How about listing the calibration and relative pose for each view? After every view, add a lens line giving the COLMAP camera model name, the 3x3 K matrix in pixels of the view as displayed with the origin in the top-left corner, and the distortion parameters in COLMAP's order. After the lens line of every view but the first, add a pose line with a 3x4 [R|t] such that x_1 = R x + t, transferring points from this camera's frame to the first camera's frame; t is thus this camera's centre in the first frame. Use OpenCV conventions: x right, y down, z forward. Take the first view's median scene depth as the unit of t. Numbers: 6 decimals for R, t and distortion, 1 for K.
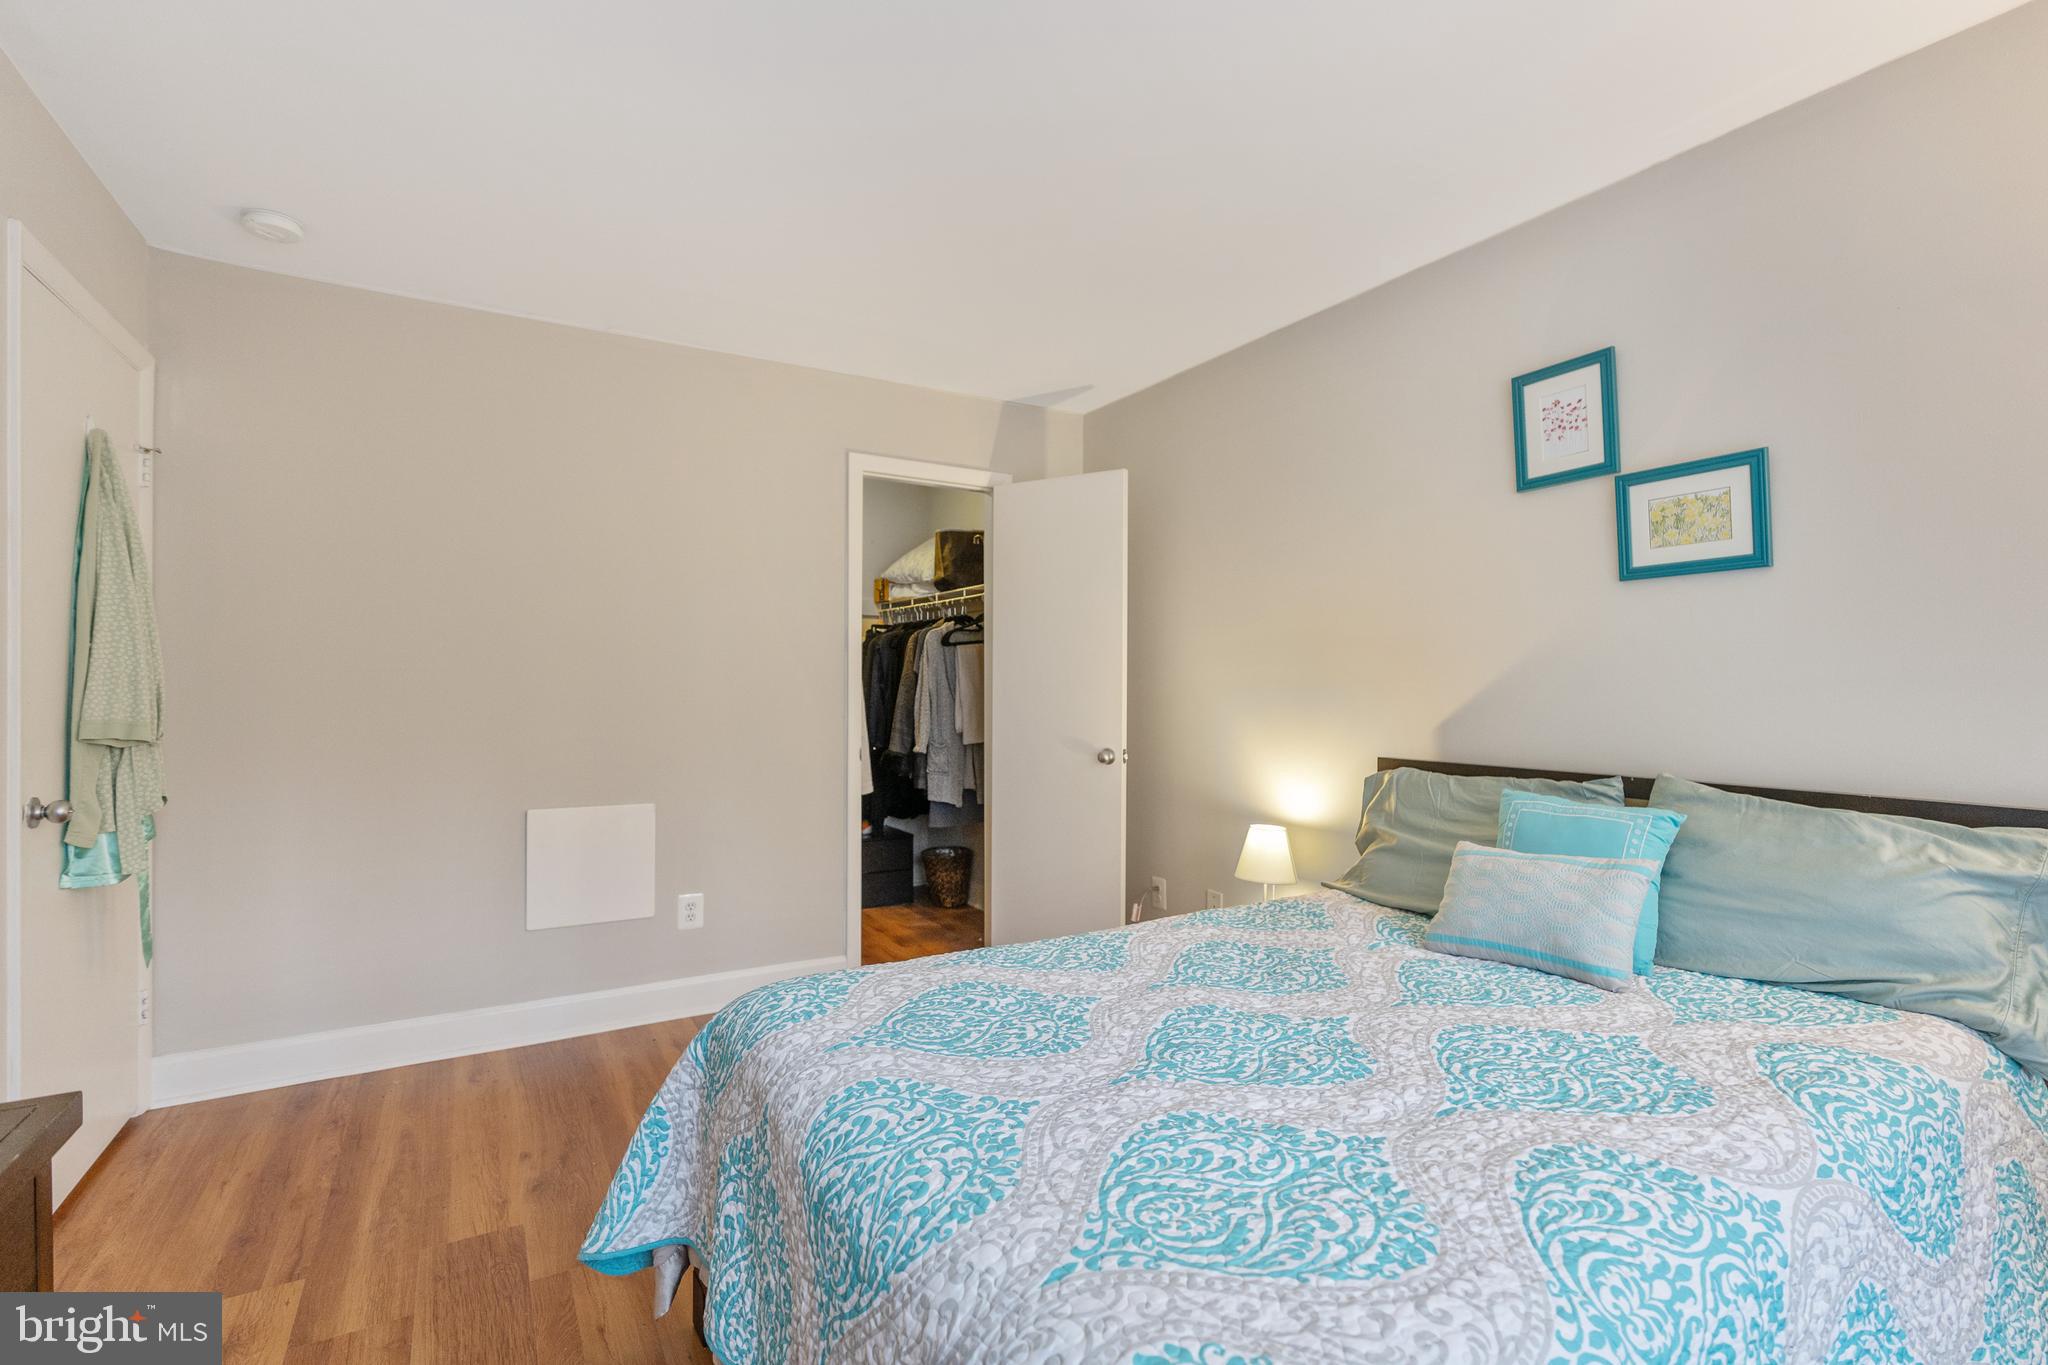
lens RADIAL K [[939.8, 0, 1021.1], [0, 939.8, 678.9], [0, 0, 1]] dist [-0.009374, 0.004127]
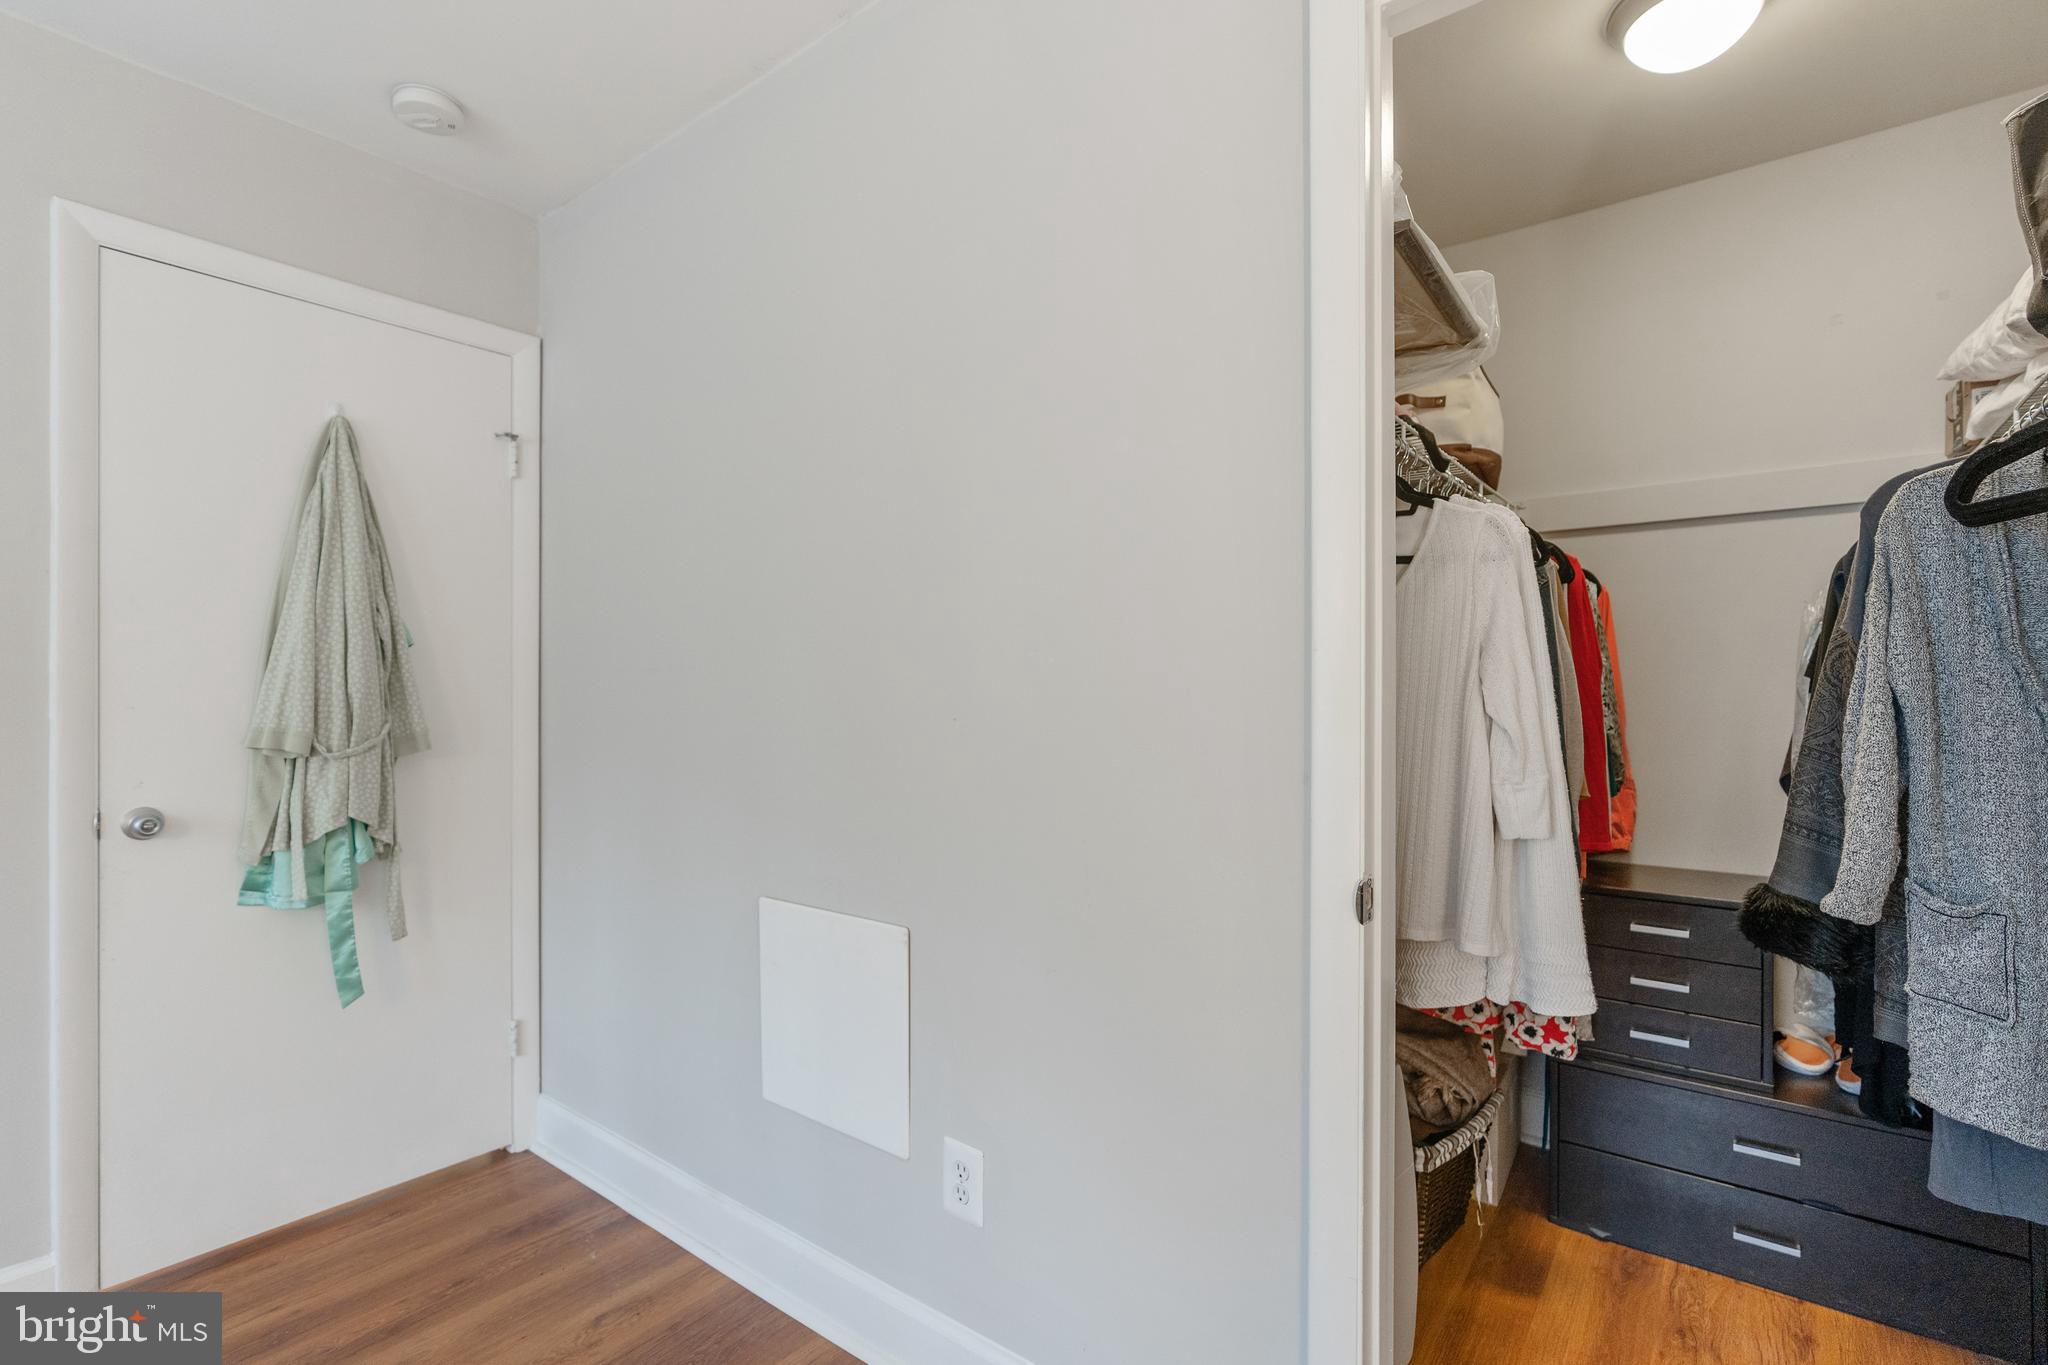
lens RADIAL K [[939.8, 0, 1018.2], [0, 939.8, 691.4], [0, 0, 1]] dist [-0.009374, 0.004127]
pose [[0.358061, -0.003389, -0.933692, 0.085057], [0.010382, 0.999946, 0.000352, 0.010193], [0.933640, -0.009820, 0.358077, 0.883123]]
